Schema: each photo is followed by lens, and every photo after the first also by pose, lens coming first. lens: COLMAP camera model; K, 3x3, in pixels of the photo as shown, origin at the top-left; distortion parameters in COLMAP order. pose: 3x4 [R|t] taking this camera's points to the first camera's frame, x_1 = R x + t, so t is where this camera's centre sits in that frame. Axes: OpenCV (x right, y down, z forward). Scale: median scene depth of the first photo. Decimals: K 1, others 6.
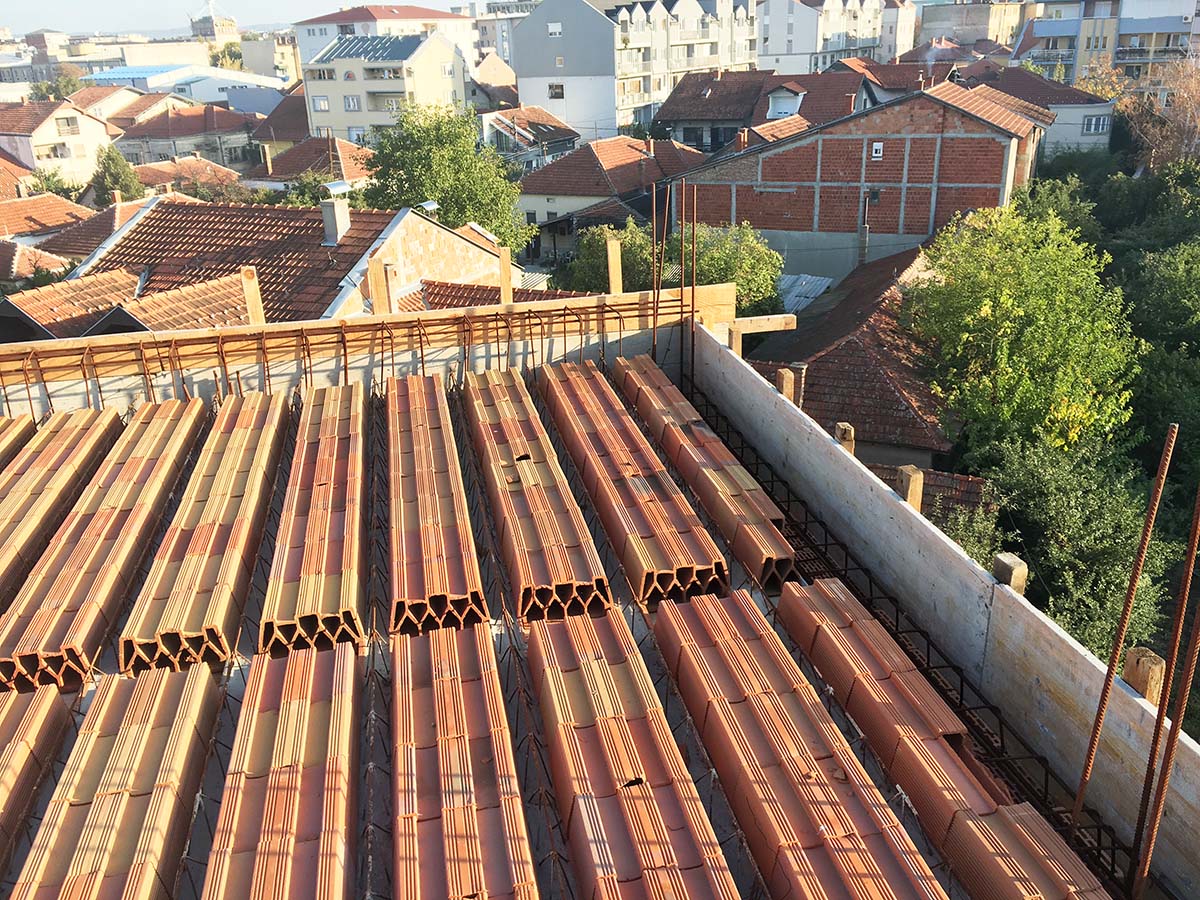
lens RADIAL K [[1018.6, 0, 595.1], [0, 1018.6, 452.5], [0, 0, 1]] dist [0.058111, -0.081635]
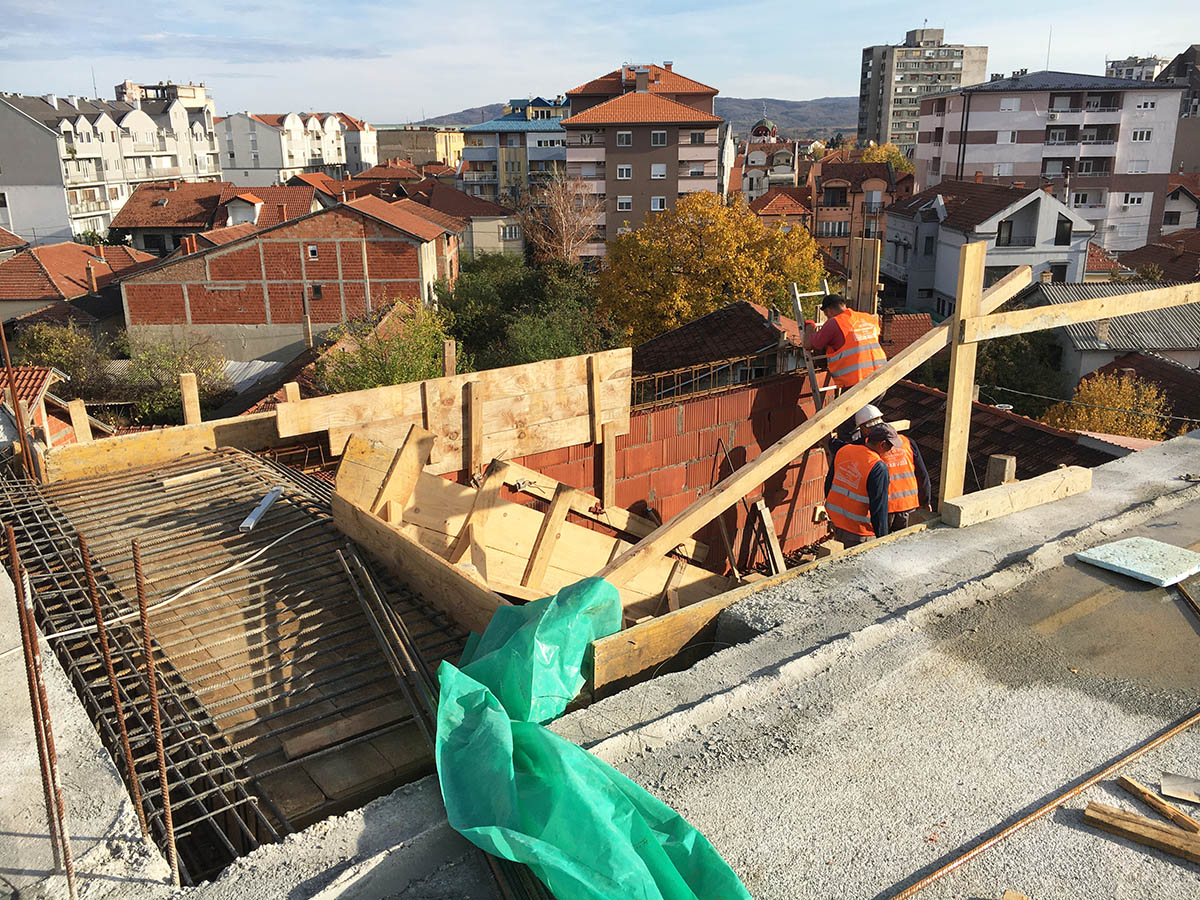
lens RADIAL K [[1018.6, 0, 605.1], [0, 1018.6, 459.0], [0, 0, 1]] dist [0.058111, -0.081635]
pose [[0.891803, -0.101445, 0.440904, 0.035510], [0.143227, 0.987718, -0.062442, 0.050152], [-0.429155, 0.118835, 0.895379, -0.132727]]
